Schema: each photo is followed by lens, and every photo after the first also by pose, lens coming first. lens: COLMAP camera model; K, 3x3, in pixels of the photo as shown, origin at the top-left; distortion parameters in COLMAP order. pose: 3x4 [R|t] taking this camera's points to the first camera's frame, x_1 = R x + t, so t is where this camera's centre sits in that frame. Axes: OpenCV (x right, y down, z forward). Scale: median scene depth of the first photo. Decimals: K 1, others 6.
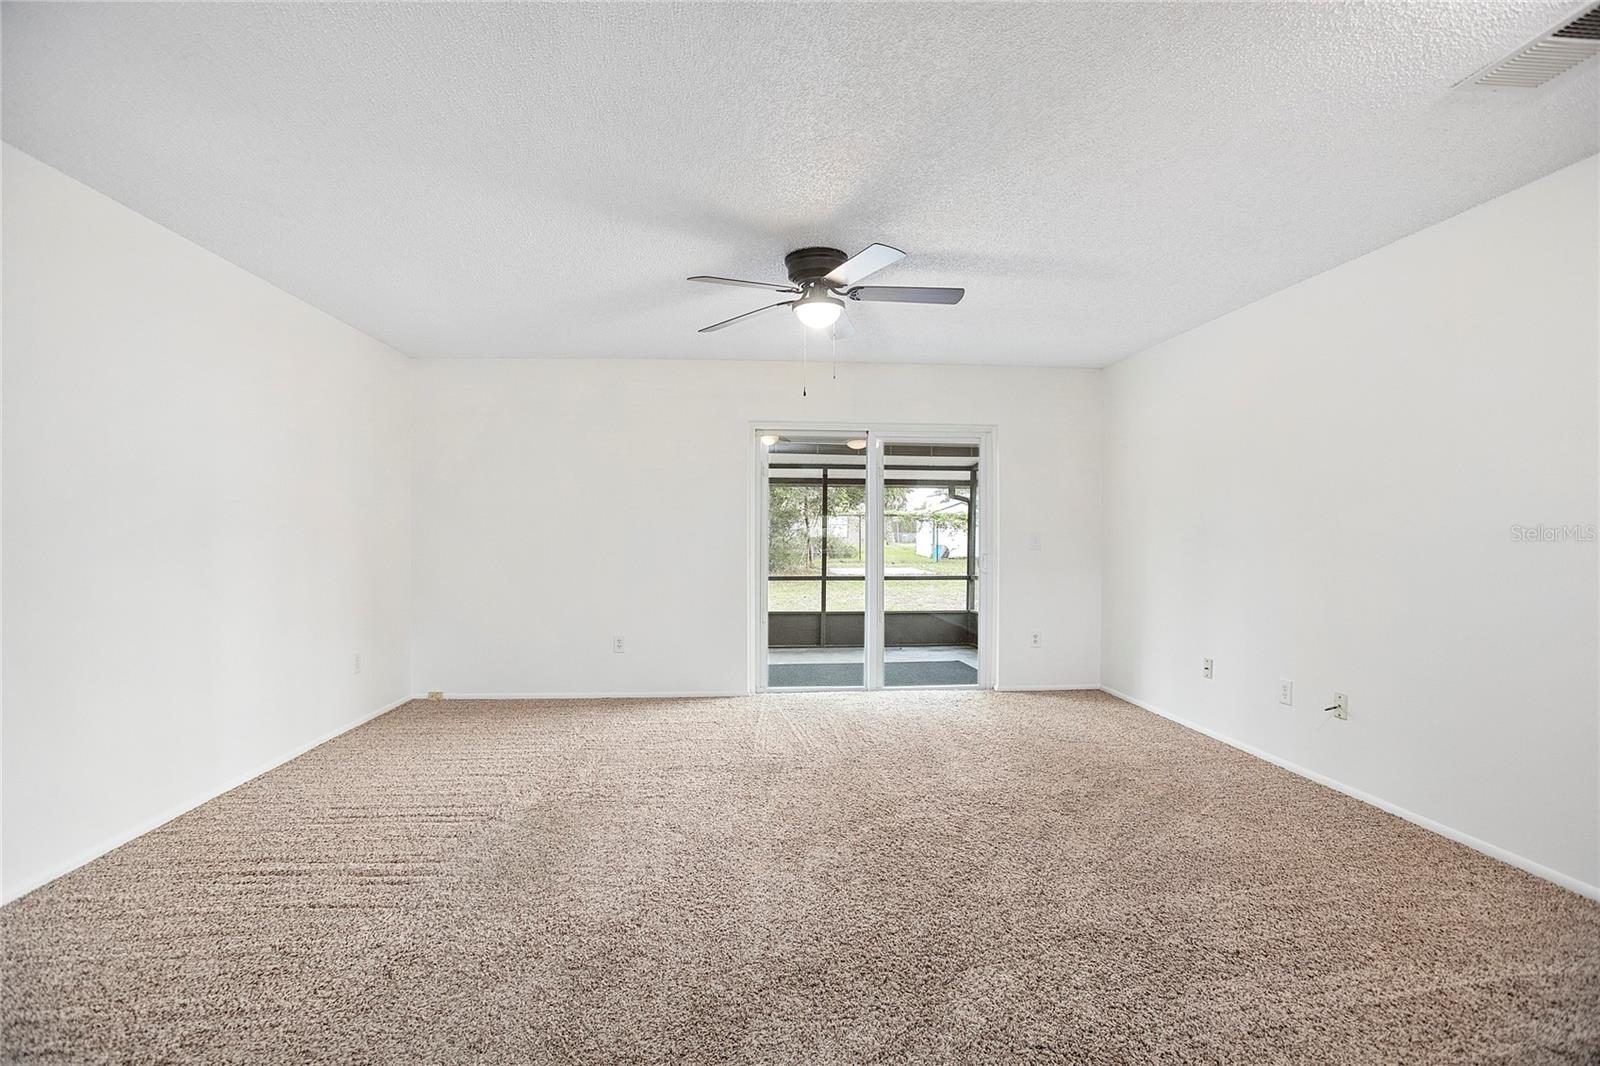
lens RADIAL K [[730.2, 0, 797.4], [0, 730.2, 523.1], [0, 0, 1]] dist [-0.043812, 0.011957]
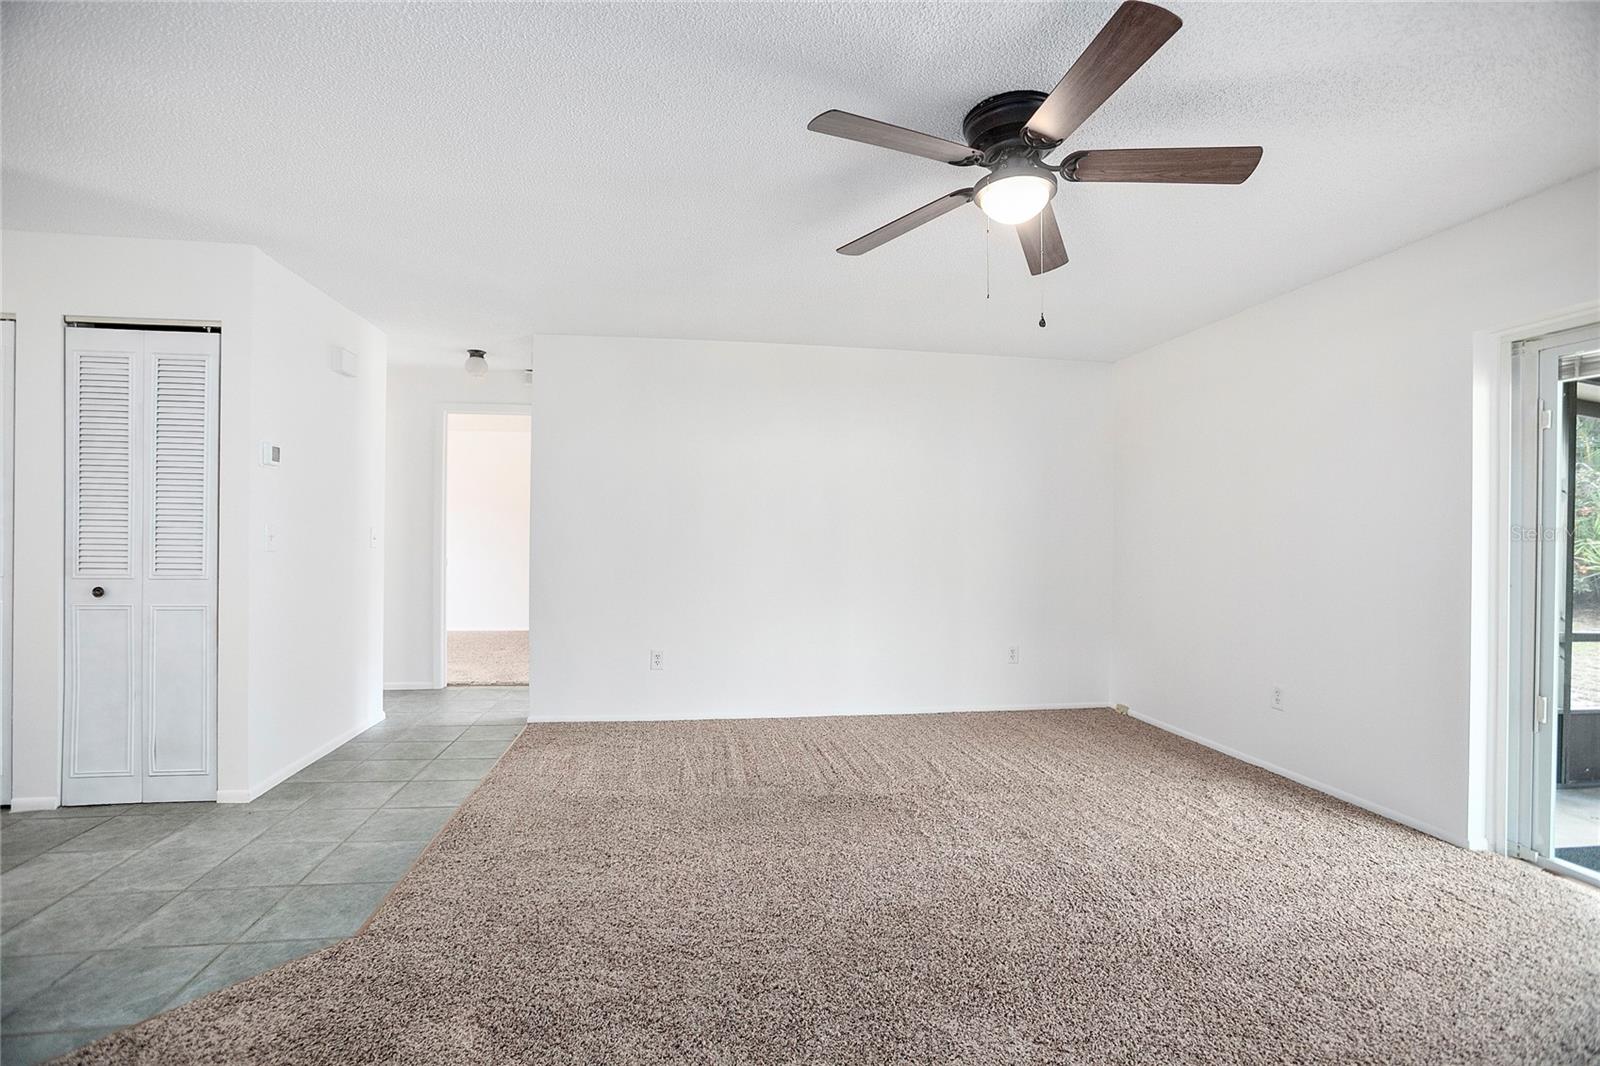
lens RADIAL K [[730.2, 0, 794.1], [0, 730.2, 533.9], [0, 0, 1]] dist [-0.043812, 0.011957]
pose [[0.063777, -0.008584, -0.997927, 0.751337], [0.007389, 0.999940, -0.008129, 0.017140], [0.997937, -0.006856, 0.063836, 0.875369]]
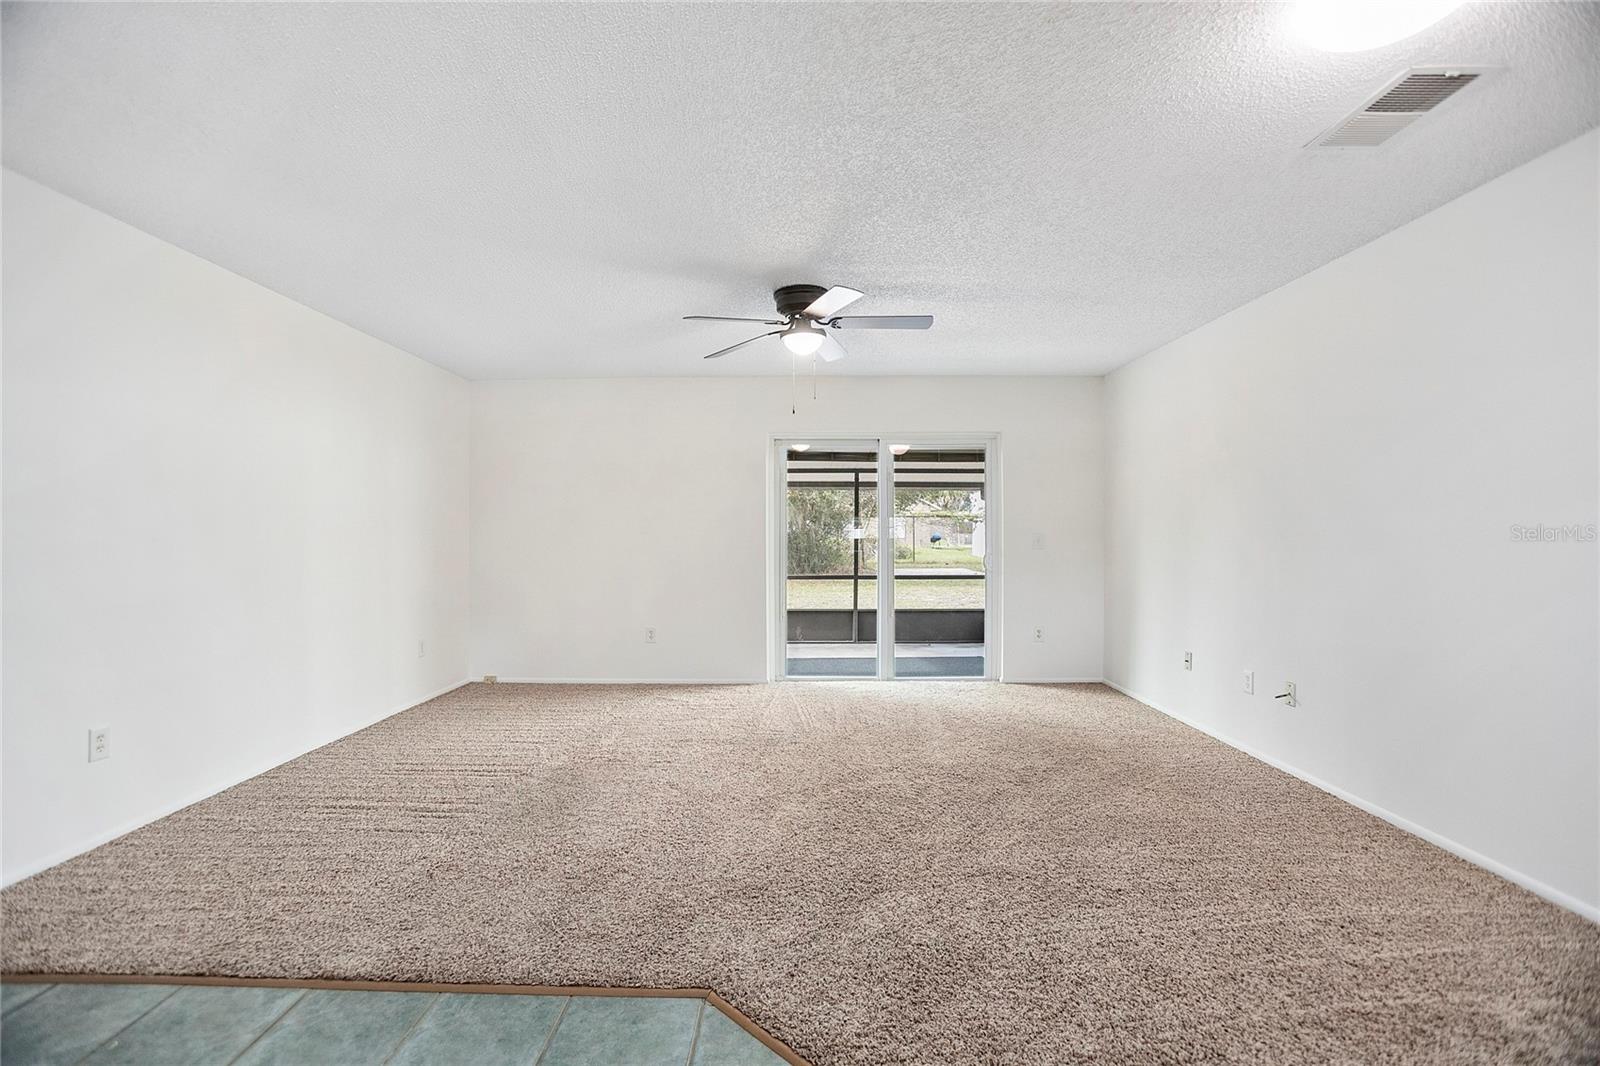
lens RADIAL K [[730.2, 0, 797.6], [0, 730.2, 527.6], [0, 0, 1]] dist [-0.043812, 0.011957]
pose [[0.996339, -0.005352, -0.085321, 0.134210], [0.005784, 0.999972, 0.004818, -0.004088], [0.085293, -0.005293, 0.996342, -0.157165]]
